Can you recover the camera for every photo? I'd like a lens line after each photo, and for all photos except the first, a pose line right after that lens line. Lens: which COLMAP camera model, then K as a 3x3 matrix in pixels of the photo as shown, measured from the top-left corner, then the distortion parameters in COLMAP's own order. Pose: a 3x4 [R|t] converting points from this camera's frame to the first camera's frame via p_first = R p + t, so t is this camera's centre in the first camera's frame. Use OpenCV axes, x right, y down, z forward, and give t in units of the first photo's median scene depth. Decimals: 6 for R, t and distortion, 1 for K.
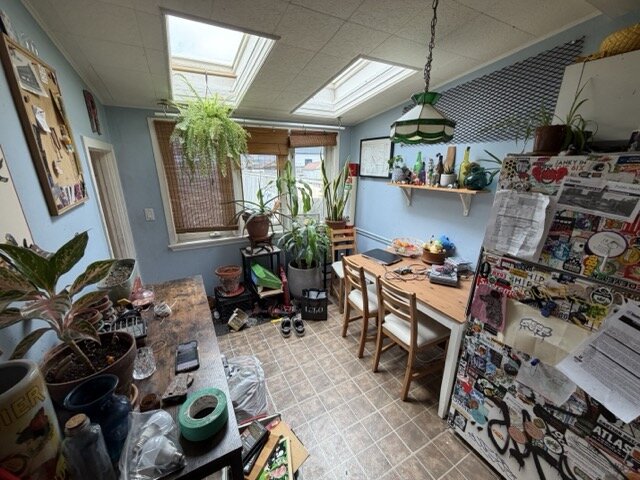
lens RADIAL K [[255.2, 0, 318.3], [0, 255.2, 238.4], [0, 0, 1]] dist [0.000421, 0.000154]
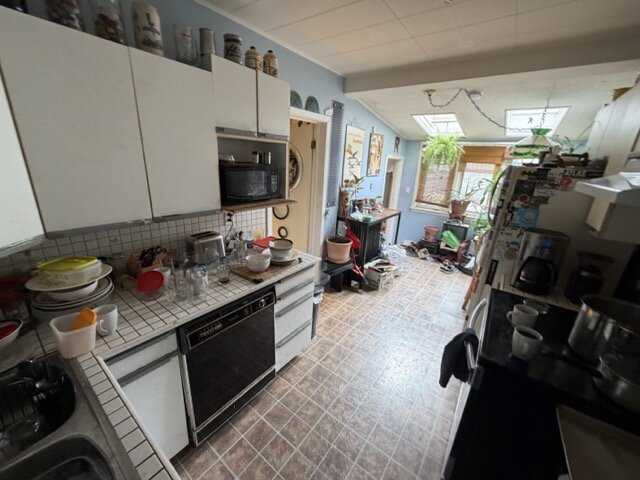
lens RADIAL K [[255.2, 0, 318.3], [0, 255.2, 238.4], [0, 0, 1]] dist [0.000421, 0.000154]
pose [[0.420431, 0.286127, -0.861028, 0.968231], [-0.310397, 0.937073, 0.159834, 0.176033], [0.852579, 0.200061, 0.482788, -0.559227]]
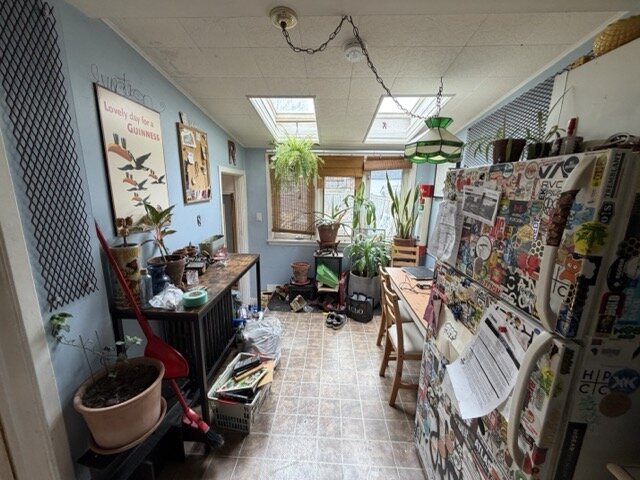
lens RADIAL K [[255.2, 0, 318.3], [0, 255.2, 238.4], [0, 0, 1]] dist [0.000421, 0.000154]
pose [[0.857102, 0.111042, -0.503037, 0.406856], [-0.159163, 0.985797, -0.053582, 0.056395], [0.489943, 0.125990, 0.862602, -0.091627]]
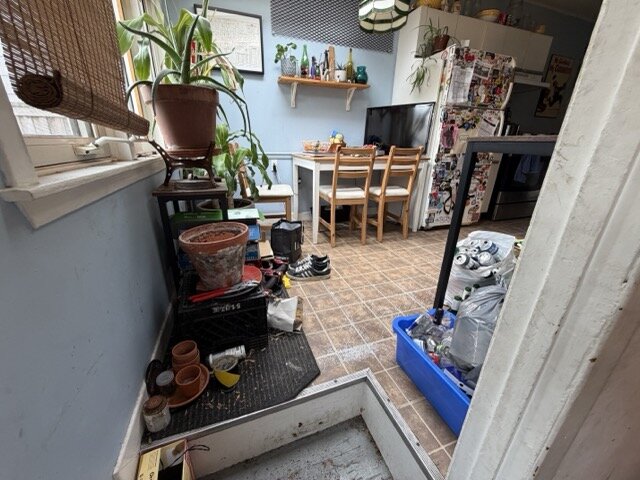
lens RADIAL K [[255.2, 0, 318.3], [0, 255.2, 238.4], [0, 0, 1]] dist [0.000421, 0.000154]
pose [[0.144901, -0.348624, 0.925994, -0.792236], [0.267093, 0.914910, 0.302656, 0.065269], [-0.952715, 0.203471, 0.225686, 0.882585]]
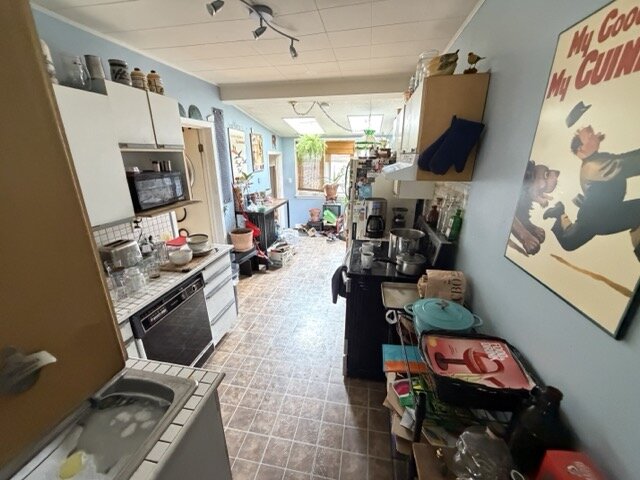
lens RADIAL K [[255.2, 0, 318.3], [0, 255.2, 238.4], [0, 0, 1]] dist [0.000421, 0.000154]
pose [[0.772003, 0.191279, -0.606155, 1.138160], [-0.176953, 0.980622, 0.084078, 0.197589], [0.610491, 0.042352, 0.790890, -0.731264]]
